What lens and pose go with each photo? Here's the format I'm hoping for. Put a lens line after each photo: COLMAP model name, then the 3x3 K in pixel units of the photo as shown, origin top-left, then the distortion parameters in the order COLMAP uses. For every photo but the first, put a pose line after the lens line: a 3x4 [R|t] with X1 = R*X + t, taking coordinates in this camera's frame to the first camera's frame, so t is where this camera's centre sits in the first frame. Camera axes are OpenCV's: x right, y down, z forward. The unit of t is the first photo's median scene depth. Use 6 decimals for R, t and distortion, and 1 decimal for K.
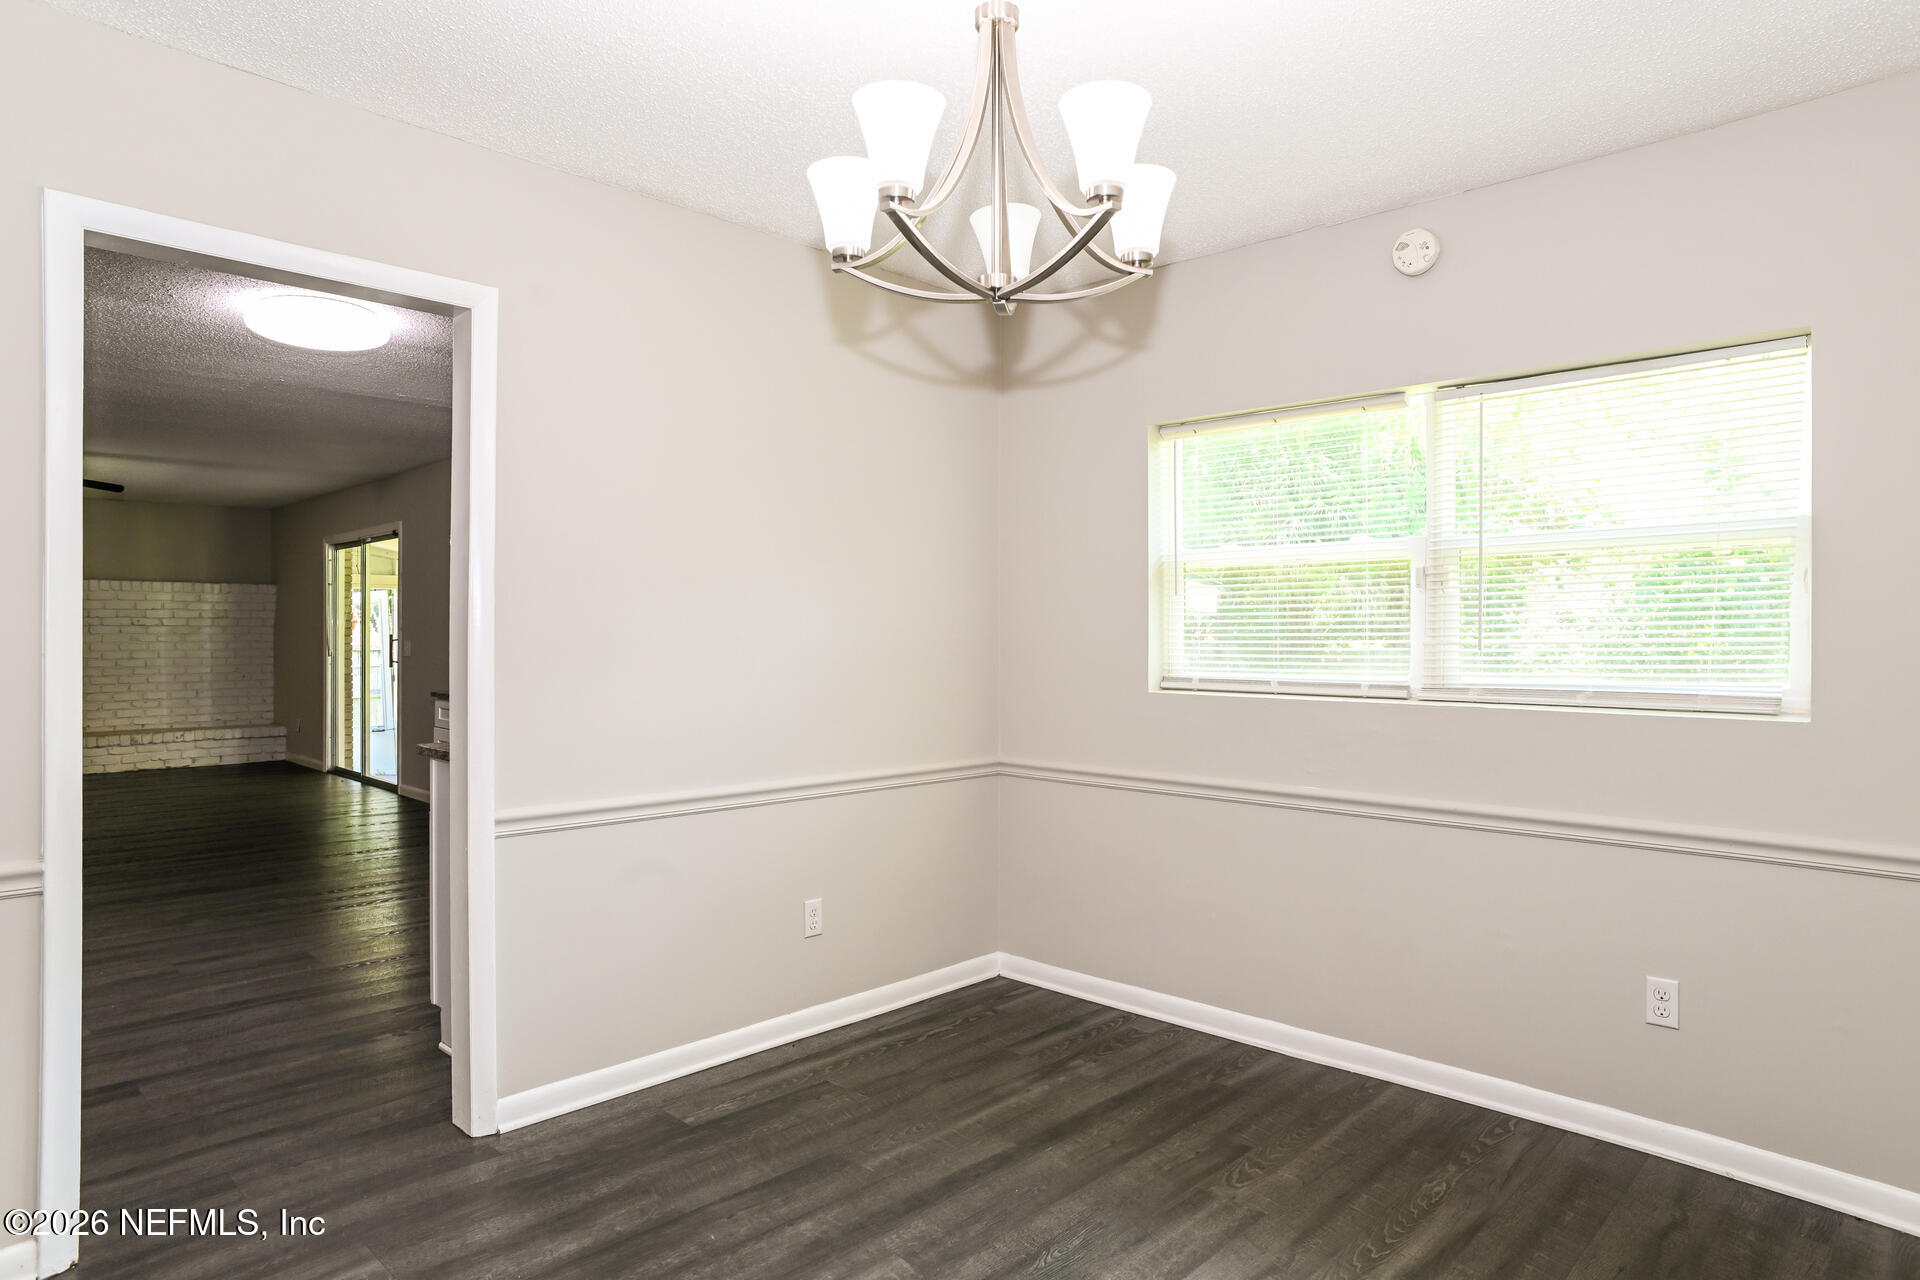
lens RADIAL K [[1158.8, 0, 958.5], [0, 1158.8, 644.3], [0, 0, 1]] dist [-0.099049, 0.046383]
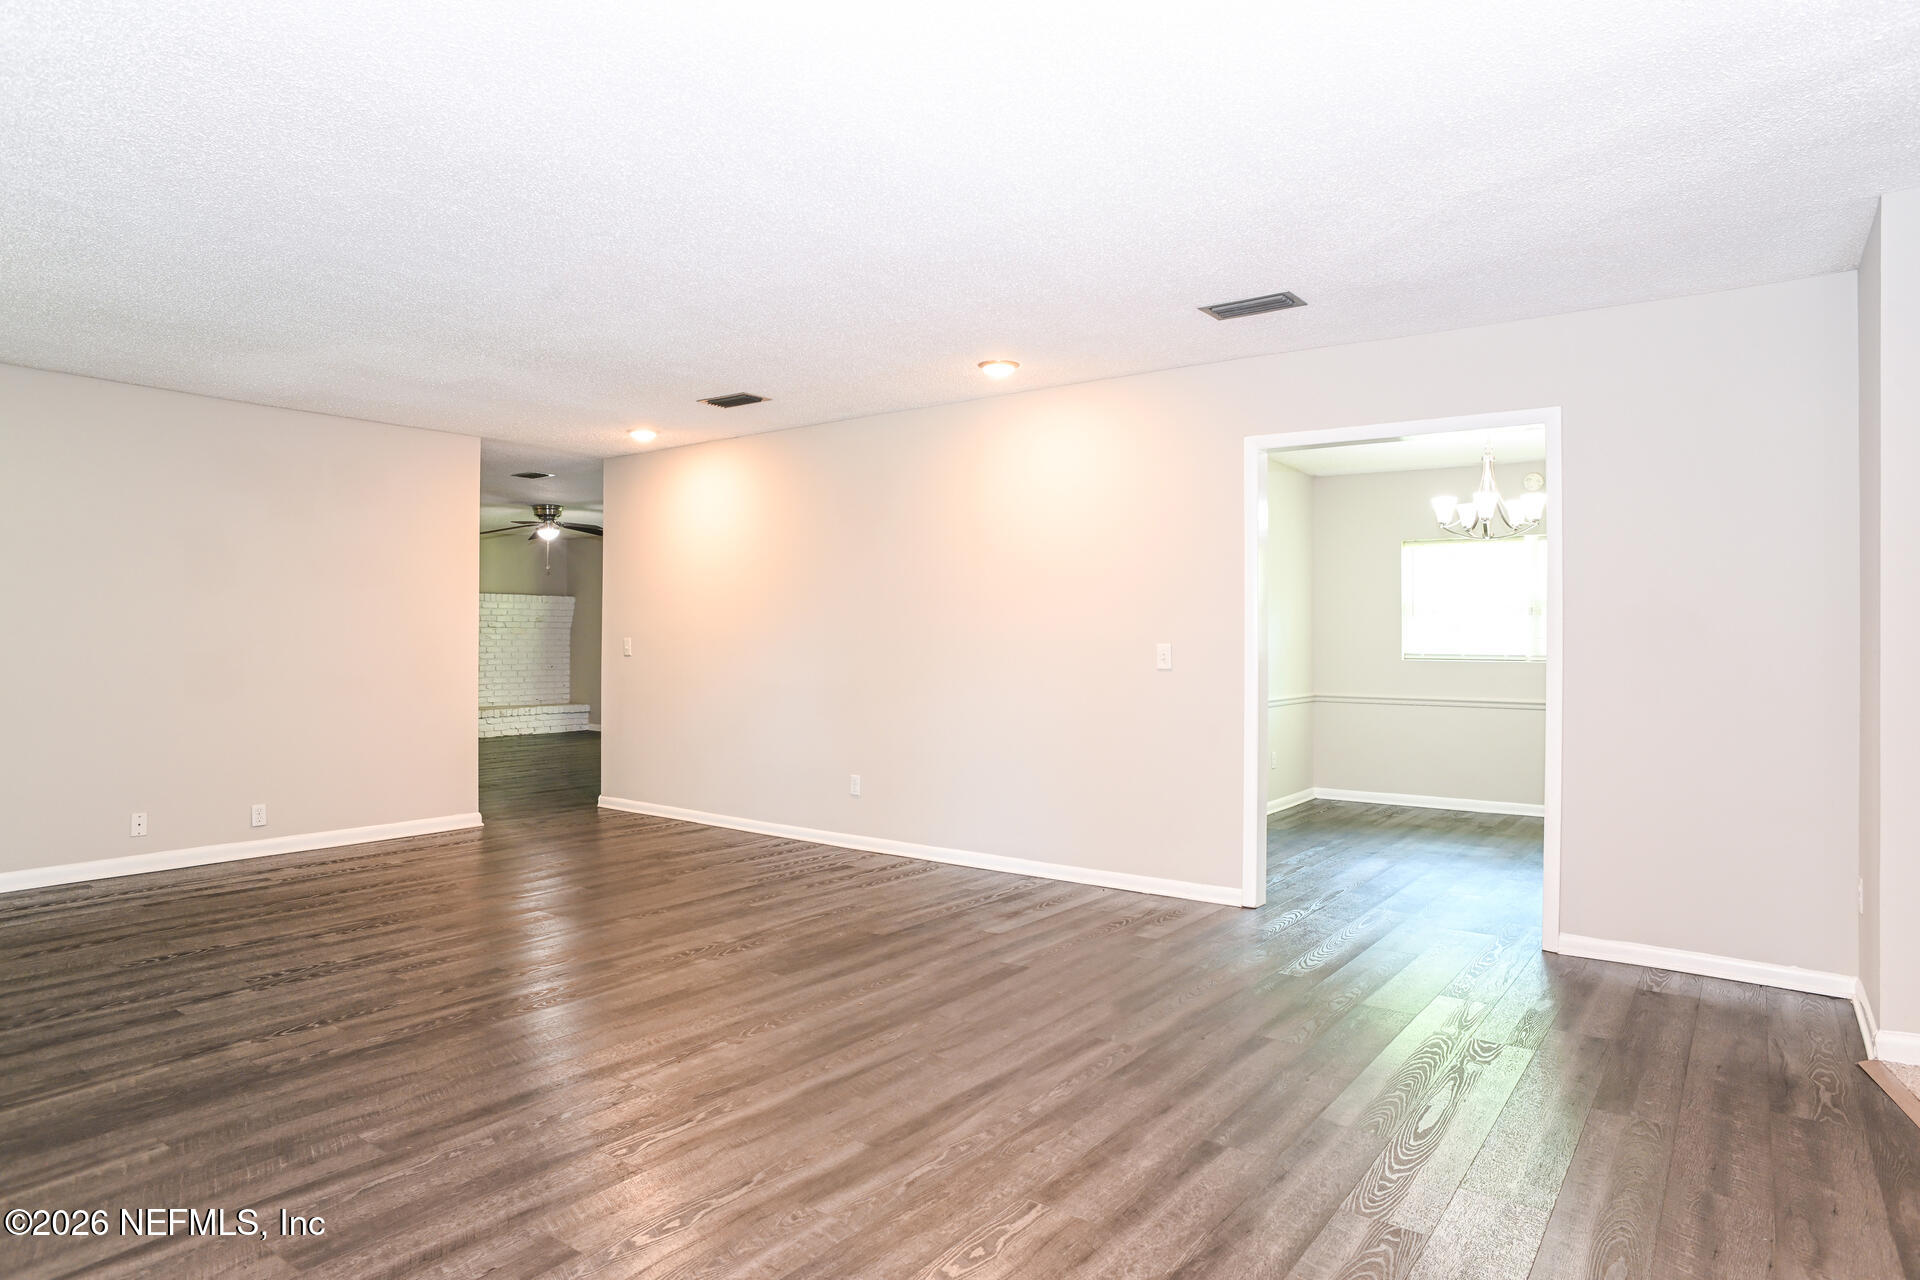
lens RADIAL K [[1158.8, 0, 964.7], [0, 1158.8, 637.8], [0, 0, 1]] dist [-0.099049, 0.046383]
pose [[0.989799, 0.003438, 0.142427, -0.370408], [-0.002175, 0.999957, -0.009021, 0.006820], [-0.142452, 0.008619, 0.989764, -0.402929]]
